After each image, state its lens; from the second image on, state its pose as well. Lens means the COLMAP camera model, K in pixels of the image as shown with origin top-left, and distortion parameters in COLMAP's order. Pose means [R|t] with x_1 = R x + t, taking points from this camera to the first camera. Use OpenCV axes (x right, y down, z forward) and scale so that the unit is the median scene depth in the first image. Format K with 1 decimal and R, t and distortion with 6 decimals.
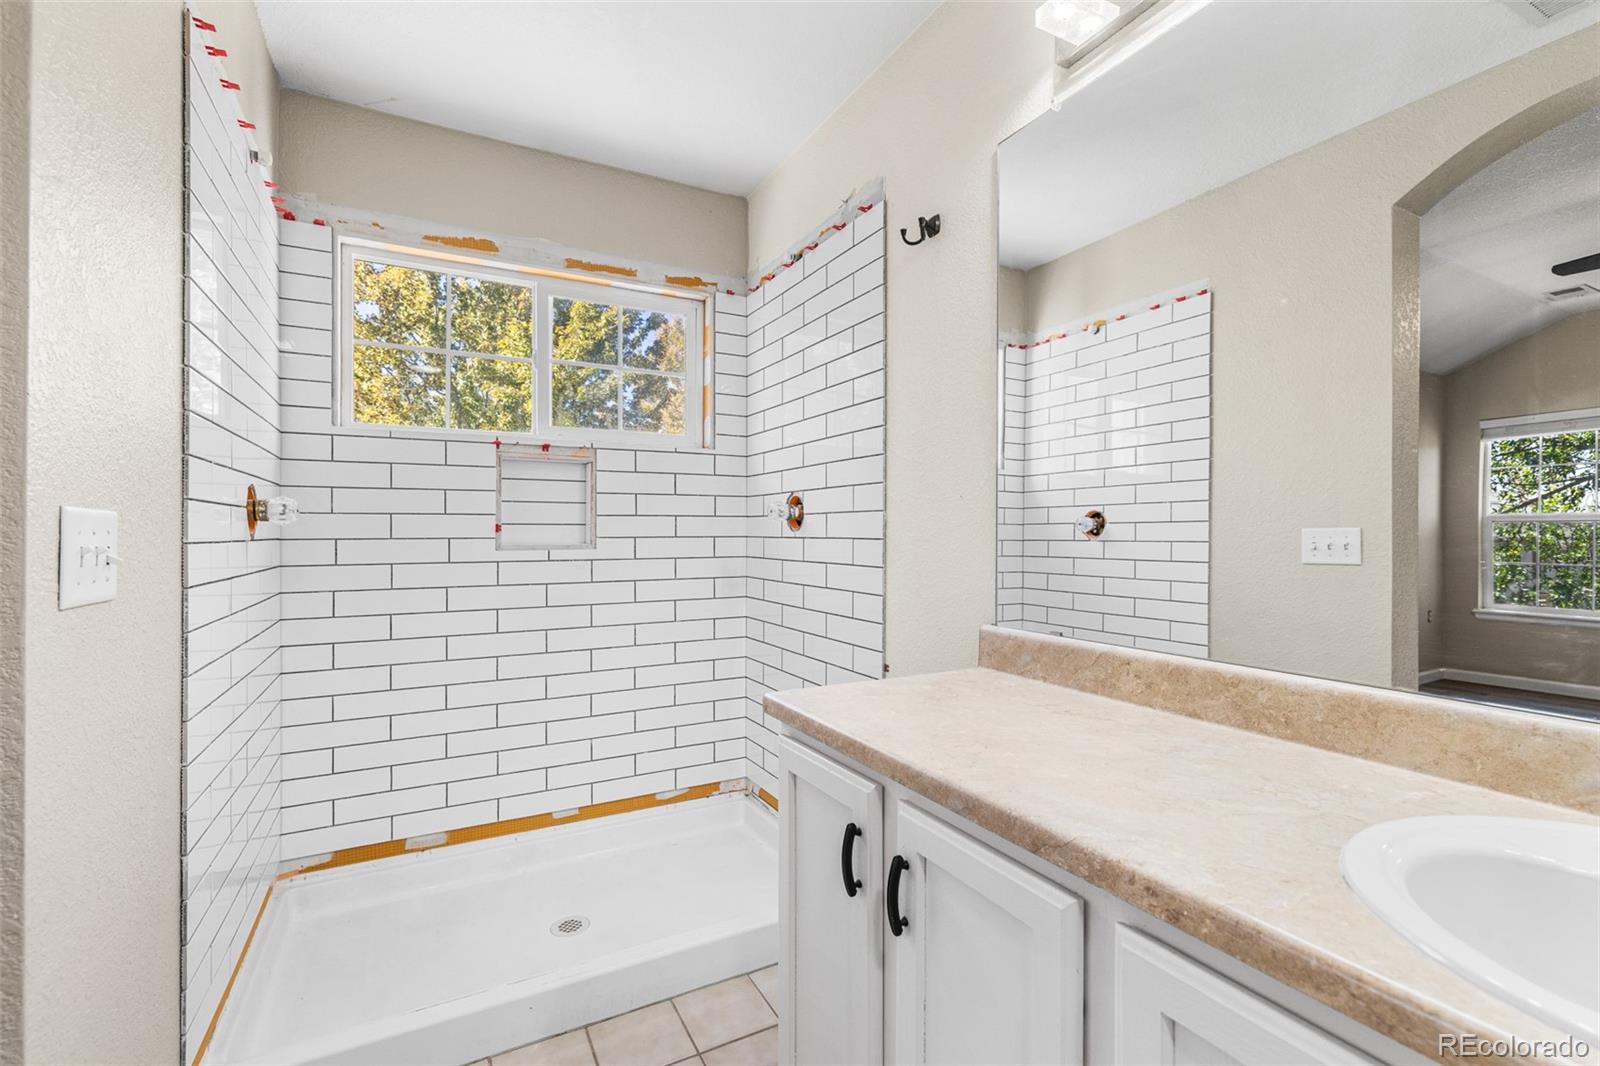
lens RADIAL K [[698.6, 0, 787.1], [0, 698.6, 530.8], [0, 0, 1]] dist [-0.002635, 0.000510]
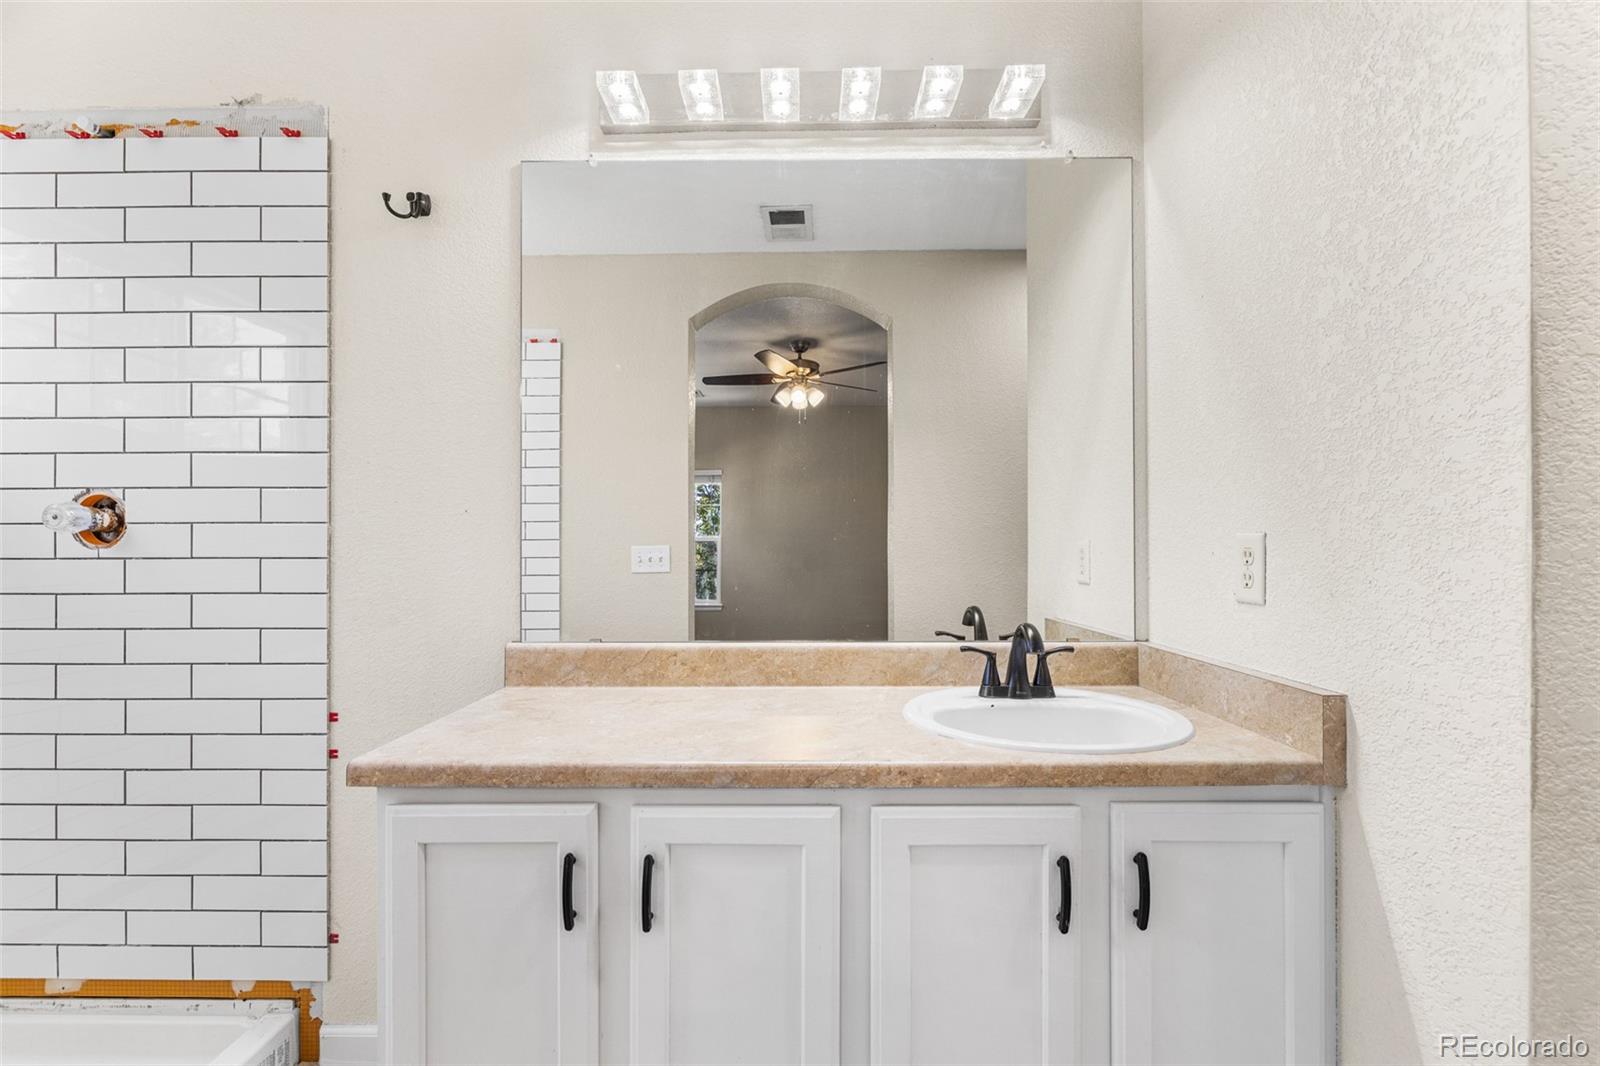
lens RADIAL K [[698.6, 0, 793.2], [0, 698.6, 545.3], [0, 0, 1]] dist [-0.002635, 0.000510]
pose [[0.475322, 0.003065, 0.879807, -0.414954], [0.000829, 0.999992, -0.003931, 0.001417], [-0.879811, 0.002598, 0.475316, 0.191827]]
